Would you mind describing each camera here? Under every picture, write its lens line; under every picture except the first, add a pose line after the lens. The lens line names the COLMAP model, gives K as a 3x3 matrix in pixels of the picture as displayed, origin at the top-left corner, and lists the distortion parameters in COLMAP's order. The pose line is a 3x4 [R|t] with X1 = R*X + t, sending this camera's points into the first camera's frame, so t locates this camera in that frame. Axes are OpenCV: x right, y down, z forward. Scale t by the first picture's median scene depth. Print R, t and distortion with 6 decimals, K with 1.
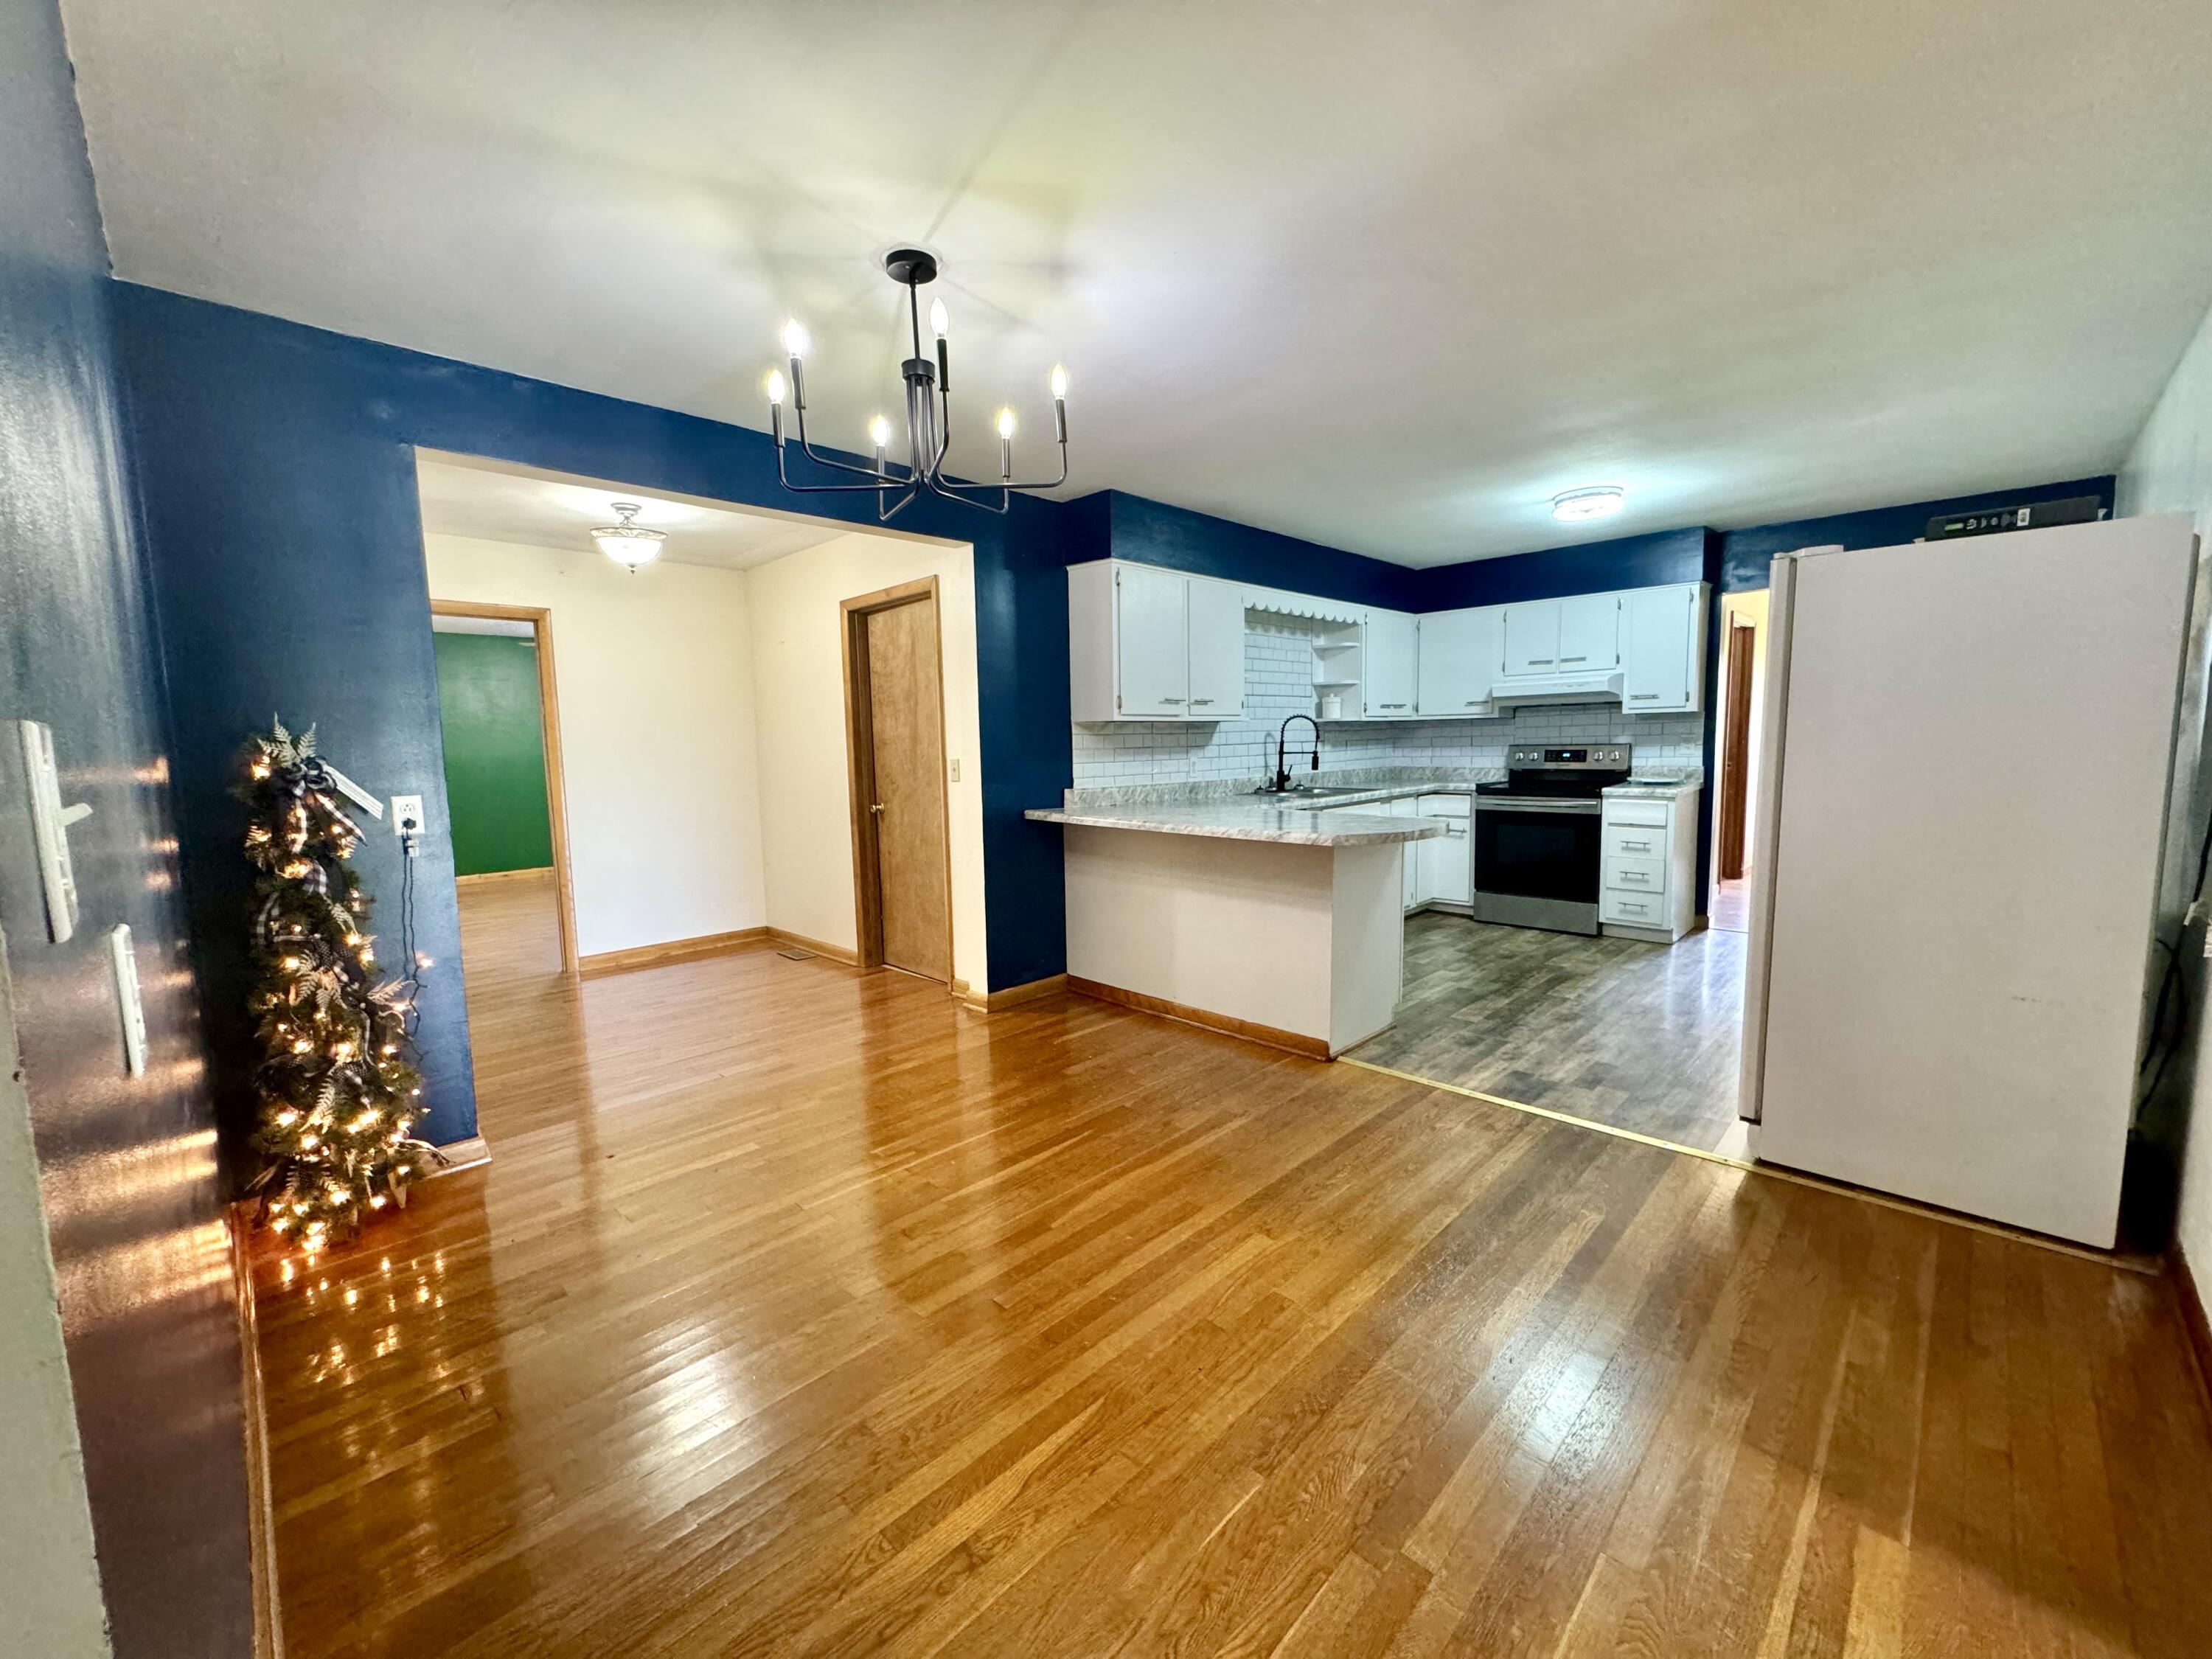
lens RADIAL K [[887.0, 0, 1106.0], [0, 887.0, 829.5], [0, 0, 1]] dist [-0.001255, -0.000349]
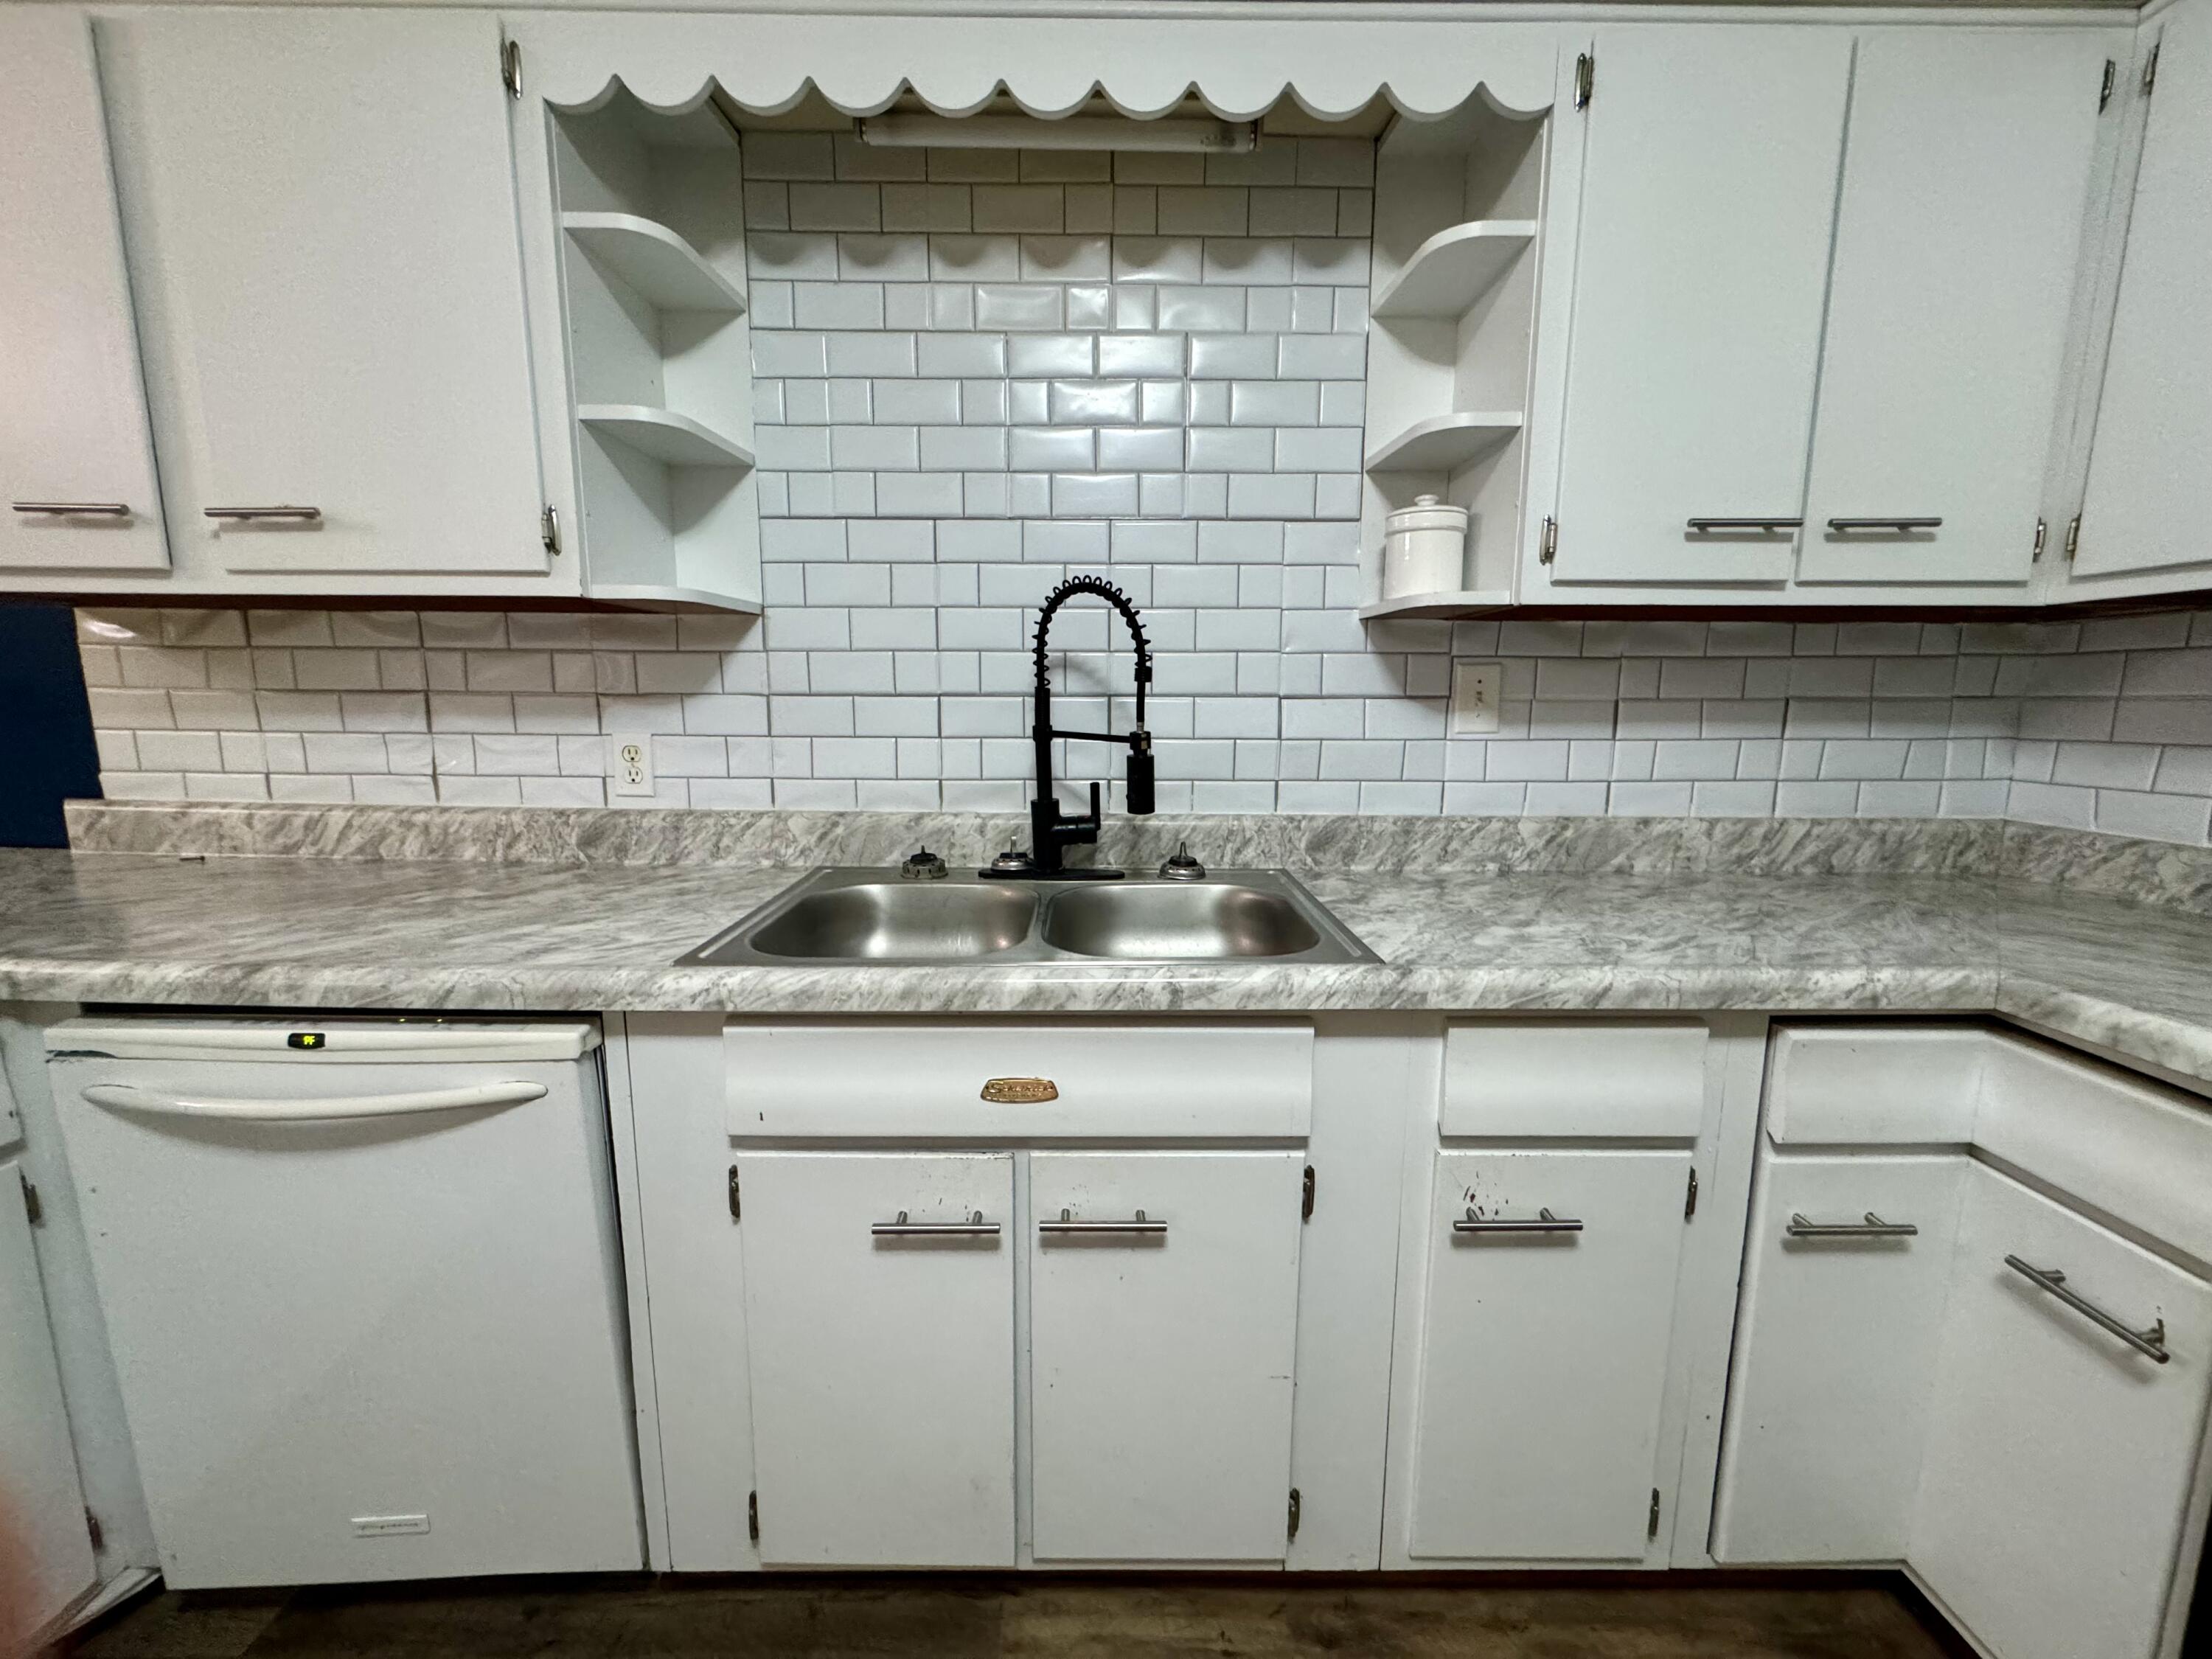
lens RADIAL K [[887.0, 0, 1106.0], [0, 887.0, 829.5], [0, 0, 1]] dist [-0.001255, -0.000349]
pose [[0.704363, 0.130790, -0.697687, 0.411398], [-0.094660, 0.991407, 0.090285, -0.086581], [0.703500, 0.002449, 0.710691, 0.856063]]
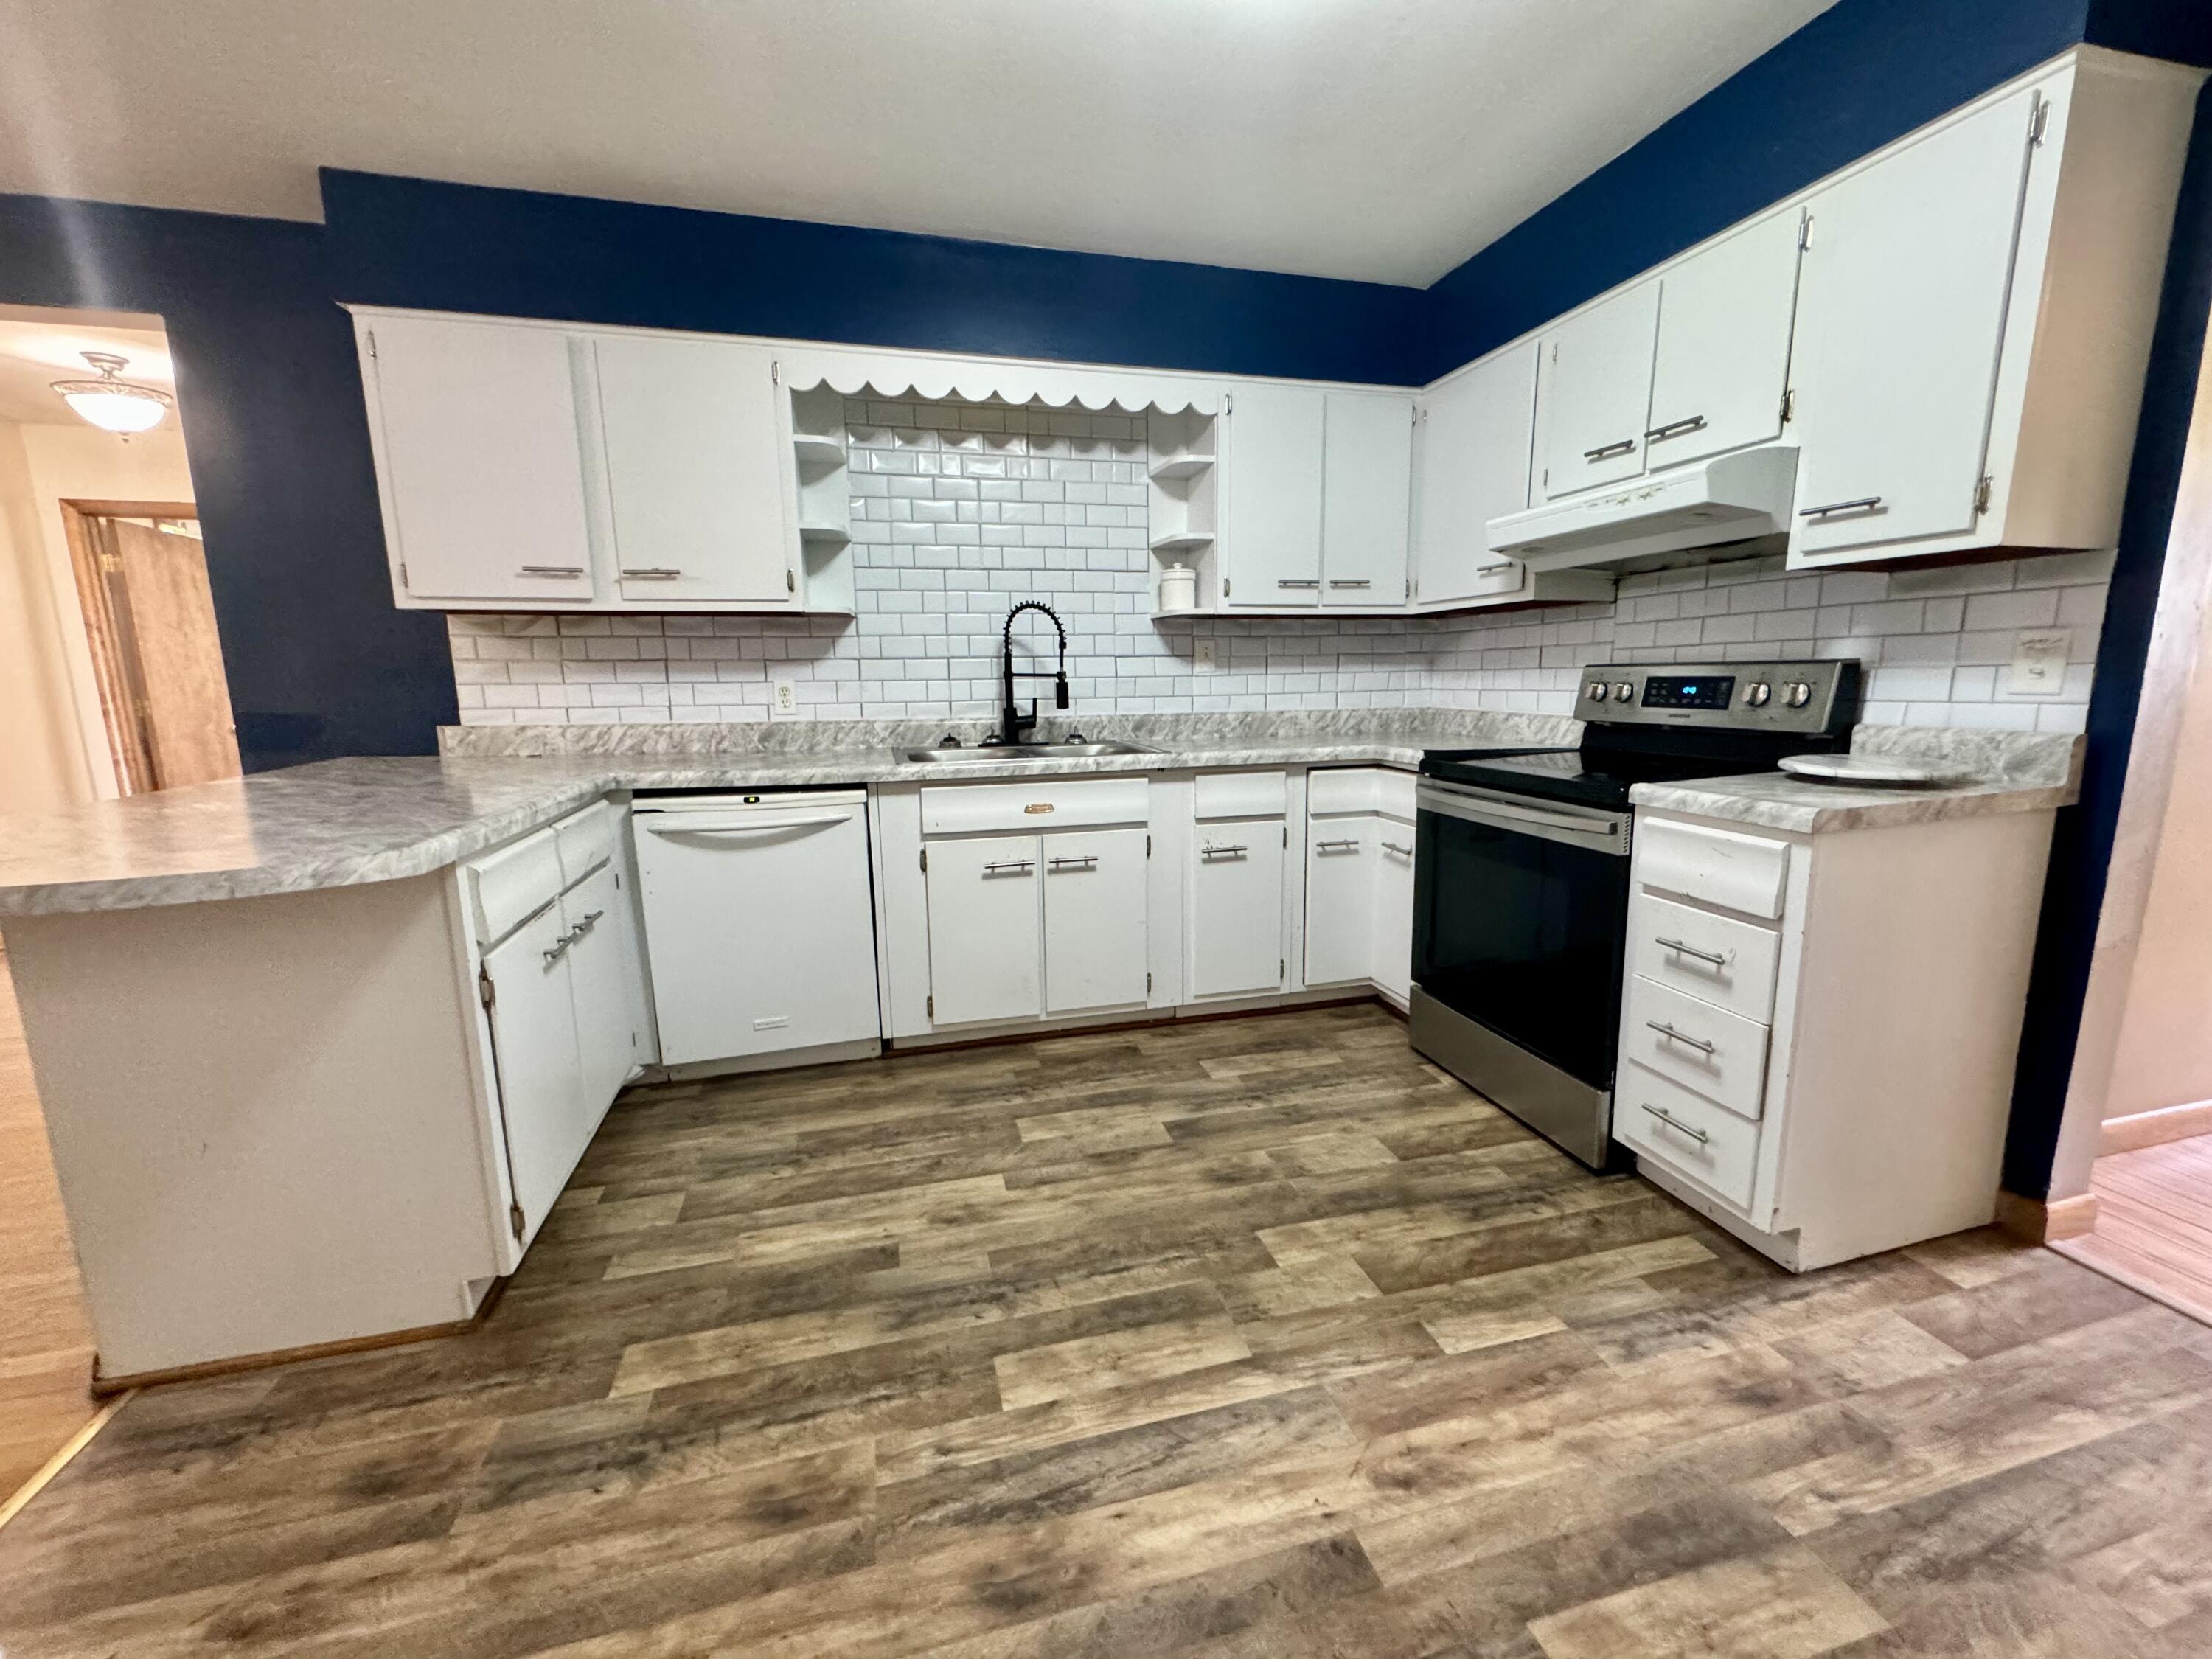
lens RADIAL K [[887.0, 0, 1106.0], [0, 887.0, 829.5], [0, 0, 1]] dist [-0.001255, -0.000349]
pose [[0.859757, 0.098163, -0.501181, 0.549617], [-0.058625, 0.993836, 0.094086, -0.048642], [0.507327, -0.051509, 0.860213, 0.577561]]
